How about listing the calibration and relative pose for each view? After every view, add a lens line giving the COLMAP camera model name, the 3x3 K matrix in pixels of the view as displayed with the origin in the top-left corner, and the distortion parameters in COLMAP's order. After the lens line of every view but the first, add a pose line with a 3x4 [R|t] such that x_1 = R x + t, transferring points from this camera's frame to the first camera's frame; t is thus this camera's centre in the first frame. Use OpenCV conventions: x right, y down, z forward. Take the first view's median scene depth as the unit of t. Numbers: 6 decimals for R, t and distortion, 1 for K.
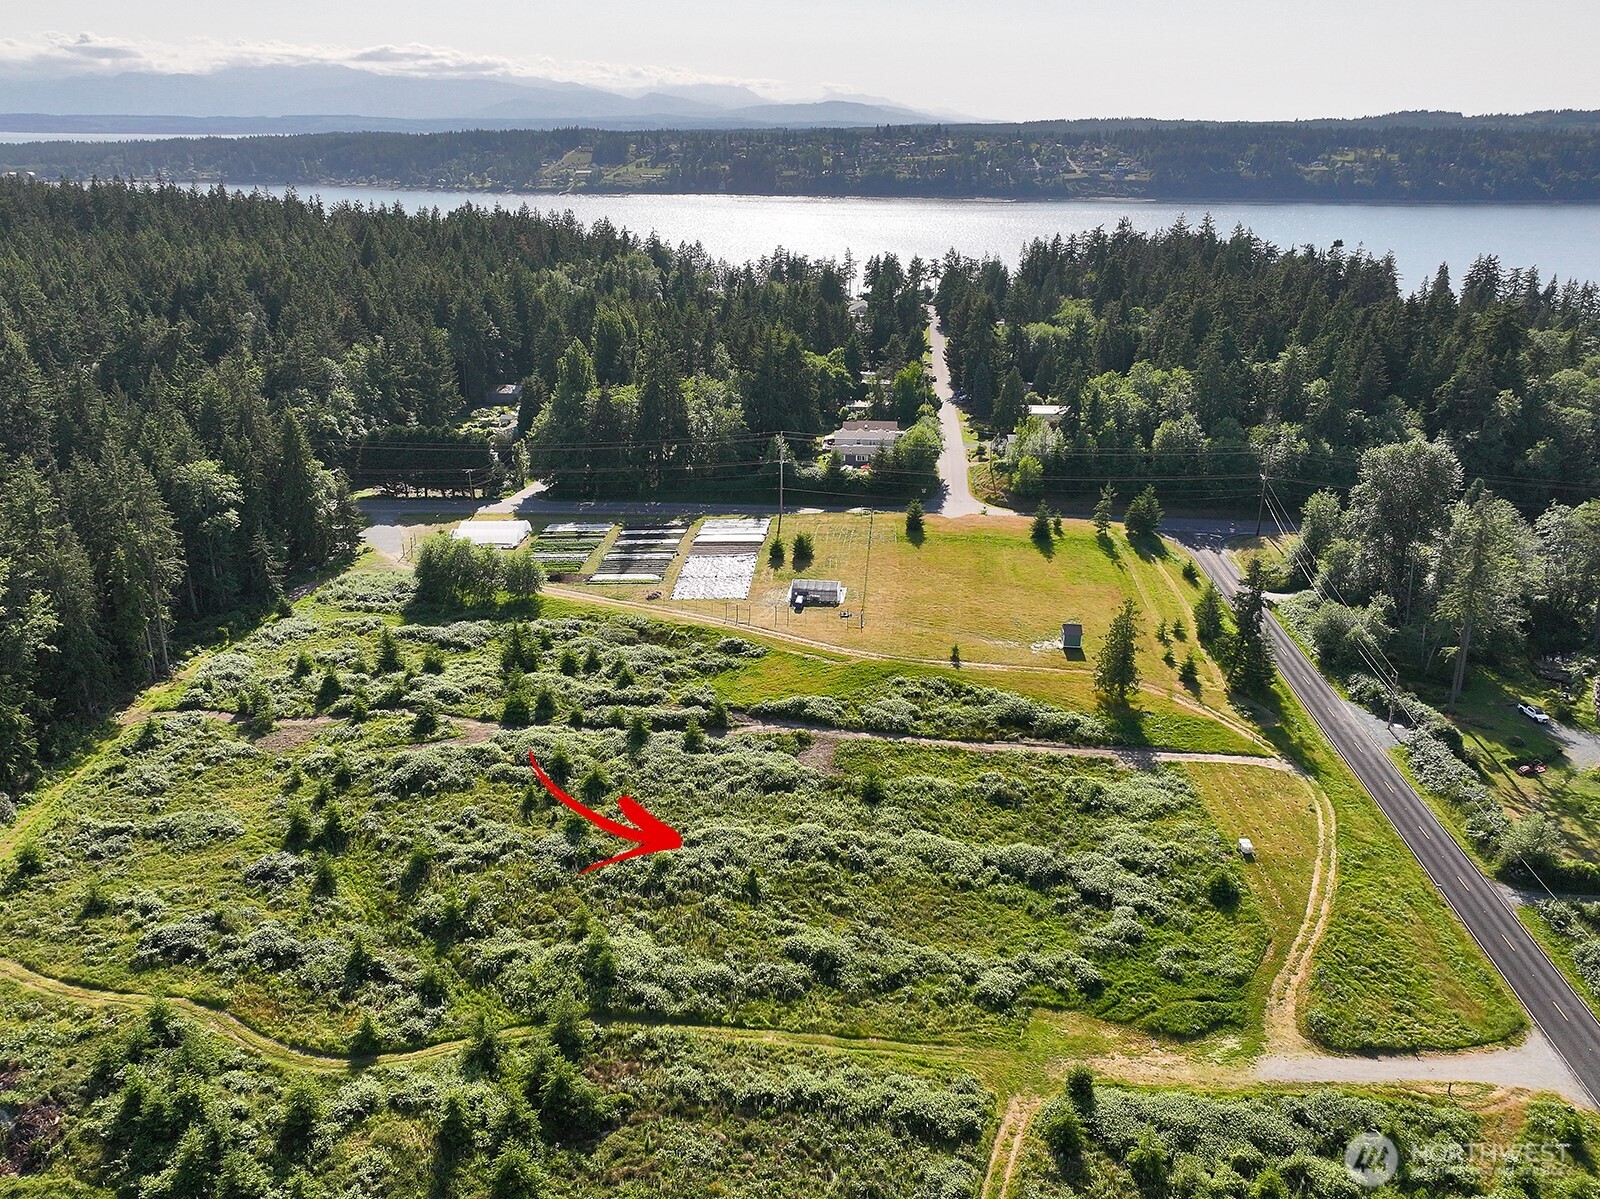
lens RADIAL K [[1283.5, 0, 802.0], [0, 1283.5, 604.1], [0, 0, 1]] dist [0.003675, 0.001098]
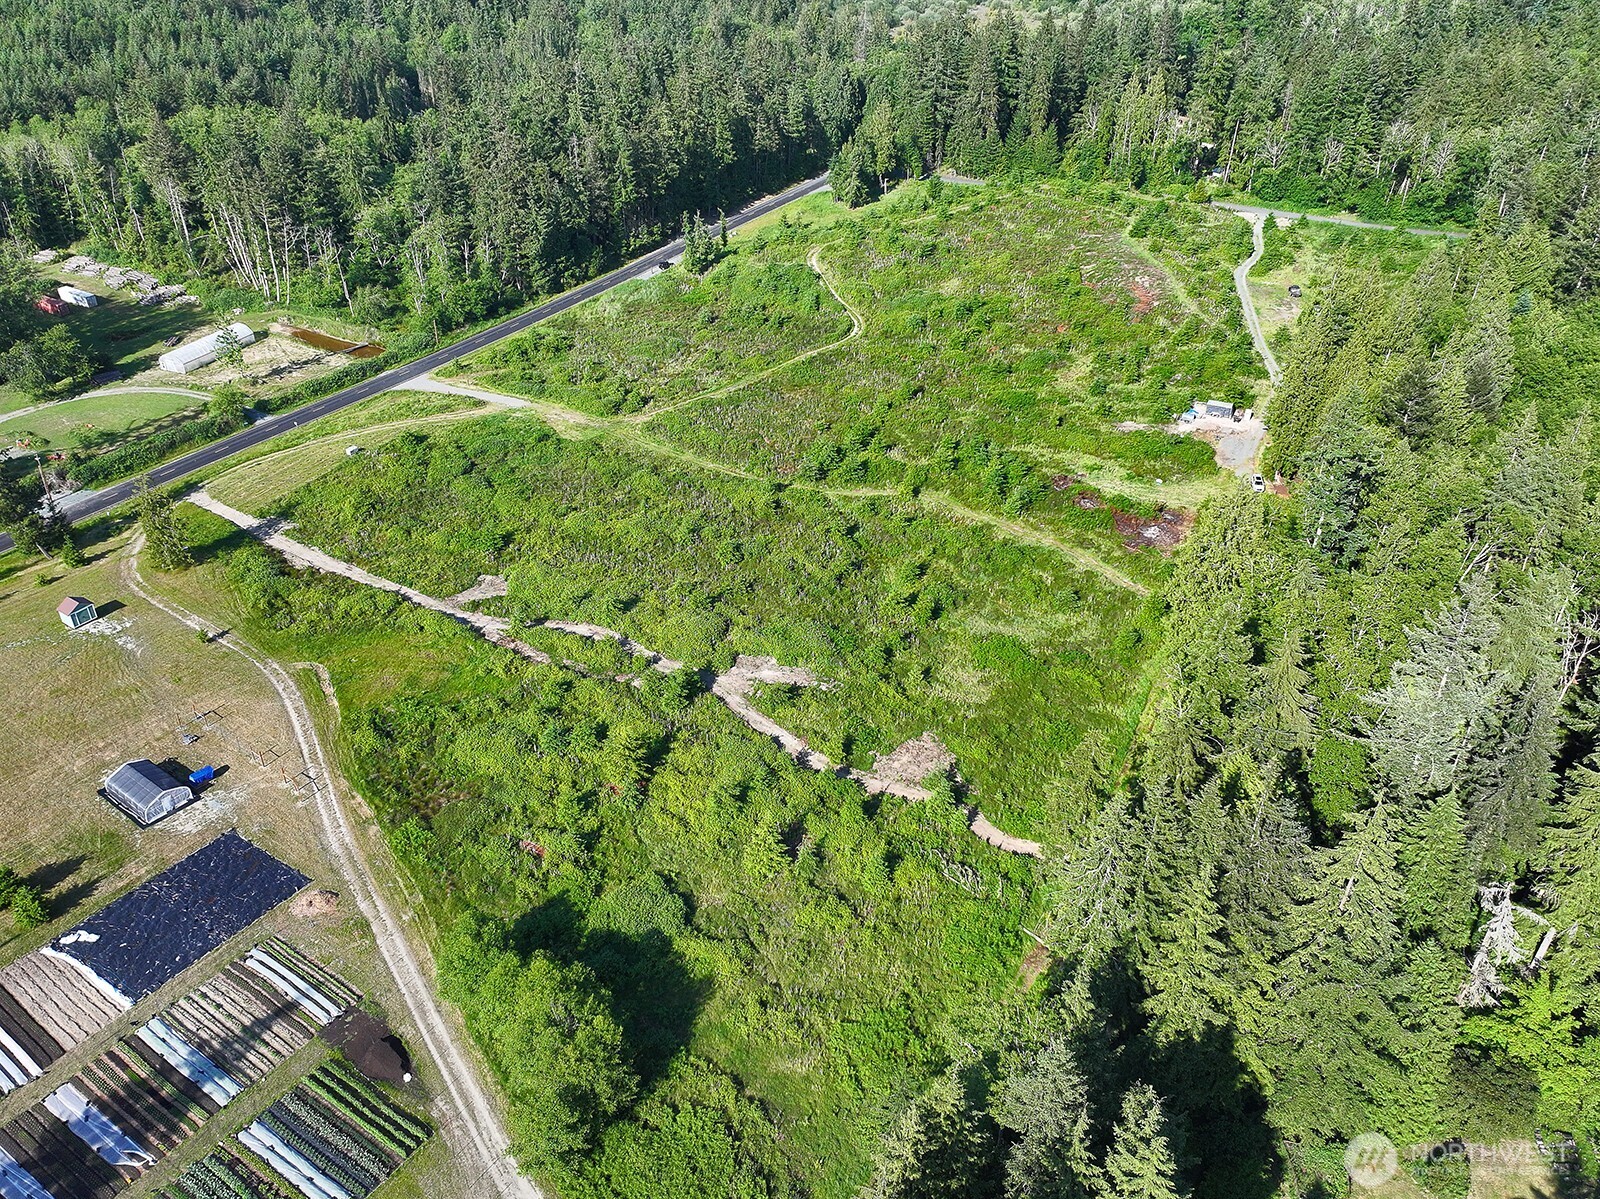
lens RADIAL K [[1283.5, 0, 802.0], [0, 1283.5, 604.1], [0, 0, 1]] dist [0.003675, 0.001098]
pose [[-0.873329, -0.275929, 0.401446, -0.649937], [0.158923, 0.617625, 0.770249, -0.655003], [-0.460477, 0.736480, -0.495538, 1.380056]]
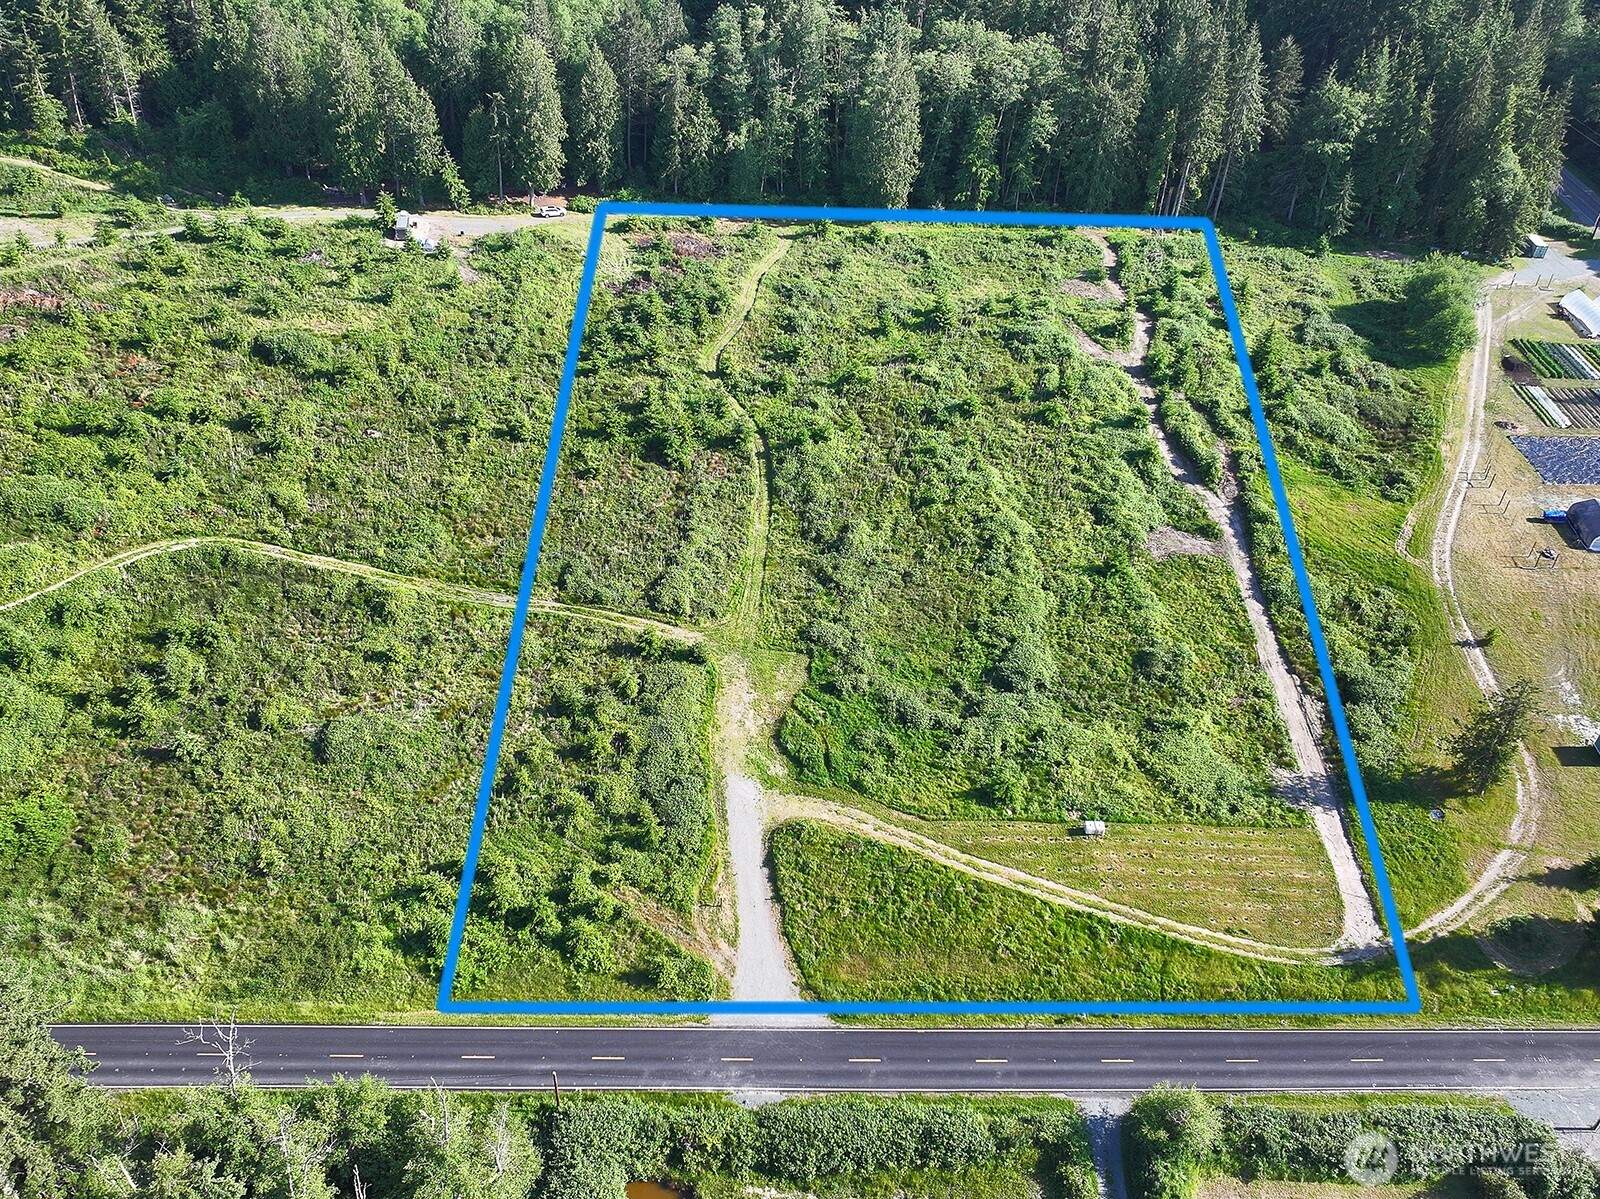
lens RADIAL K [[1402.8, 0, 800.0], [0, 1402.8, 599.5], [0, 0, 1]] dist [0.000401, 0.002163]
pose [[0.065827, 0.615358, -0.785495, 0.818358], [-0.406444, 0.735473, 0.542109, -0.294191], [0.911301, 0.283574, 0.298523, 0.422624]]
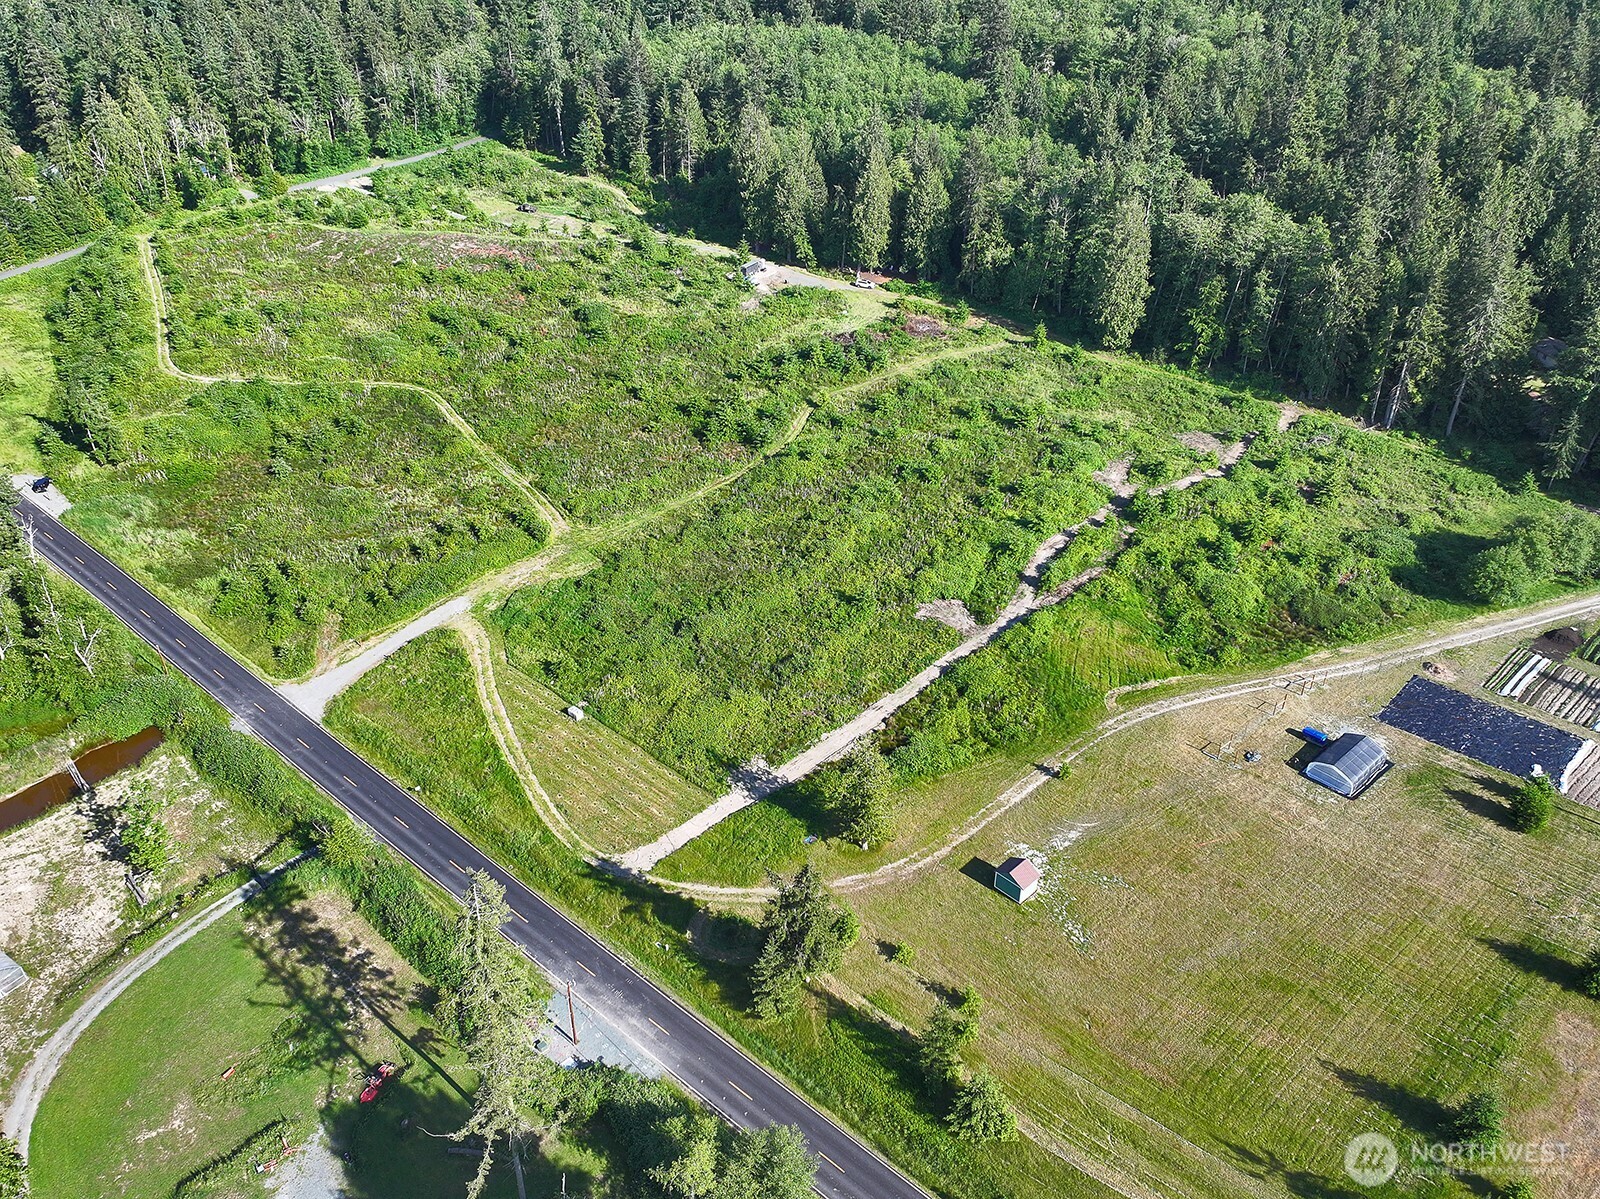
lens RADIAL K [[1283.5, 0, 802.0], [0, 1283.5, 604.1], [0, 0, 1]] dist [0.003675, 0.001098]
pose [[-0.640383, 0.421112, -0.642319, 0.740472], [-0.275033, 0.655106, 0.703699, -0.576746], [0.717124, 0.627296, -0.303699, 1.186905]]
